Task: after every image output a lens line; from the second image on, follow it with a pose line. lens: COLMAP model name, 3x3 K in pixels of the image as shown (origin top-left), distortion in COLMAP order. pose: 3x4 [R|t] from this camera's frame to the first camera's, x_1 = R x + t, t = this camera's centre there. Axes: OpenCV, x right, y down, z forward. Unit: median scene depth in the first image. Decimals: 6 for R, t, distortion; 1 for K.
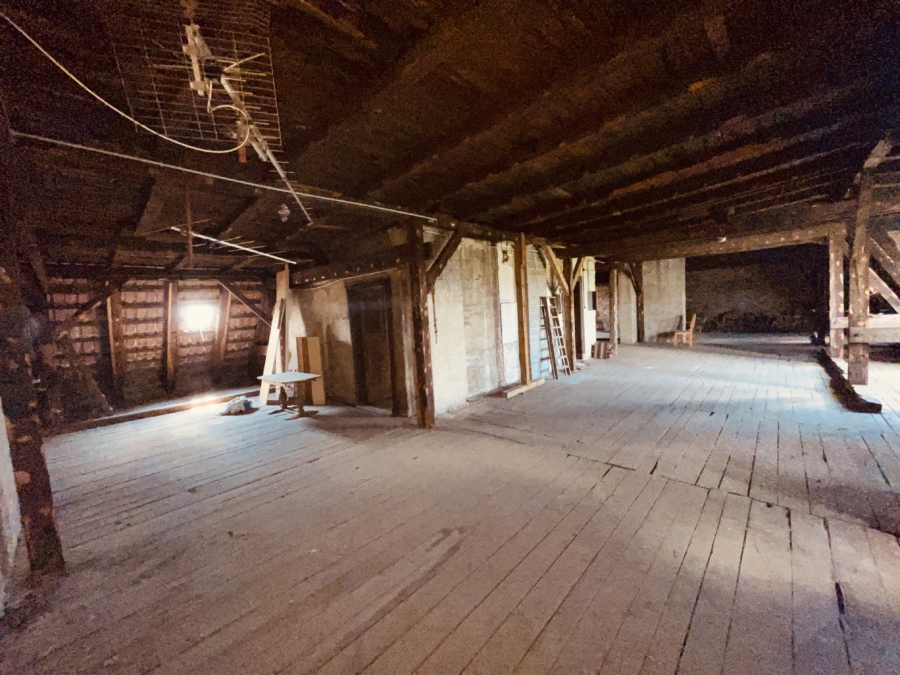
lens RADIAL K [[361.6, 0, 450.0], [0, 361.6, 337.5], [0, 0, 1]] dist [-0.002088, -0.000600]
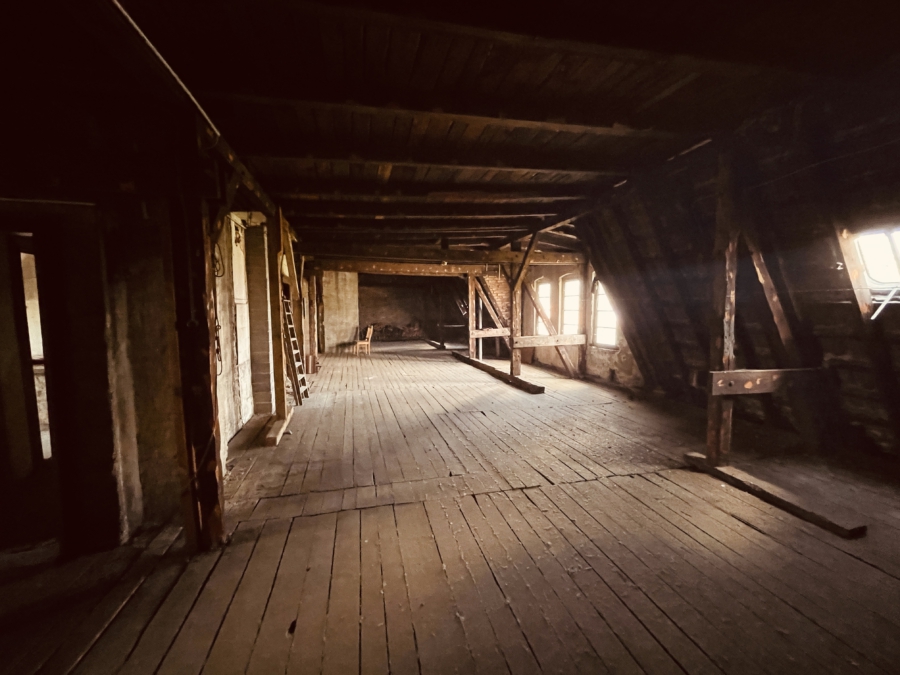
lens RADIAL K [[364.5, 0, 450.0], [0, 364.5, 337.5], [0, 0, 1]] dist [-0.001160, -0.000111]
pose [[0.531345, -0.005975, 0.847134, -0.207566], [0.028416, 0.999538, -0.010773, -0.014359], [-0.846679, 0.029796, 0.531269, 0.305971]]
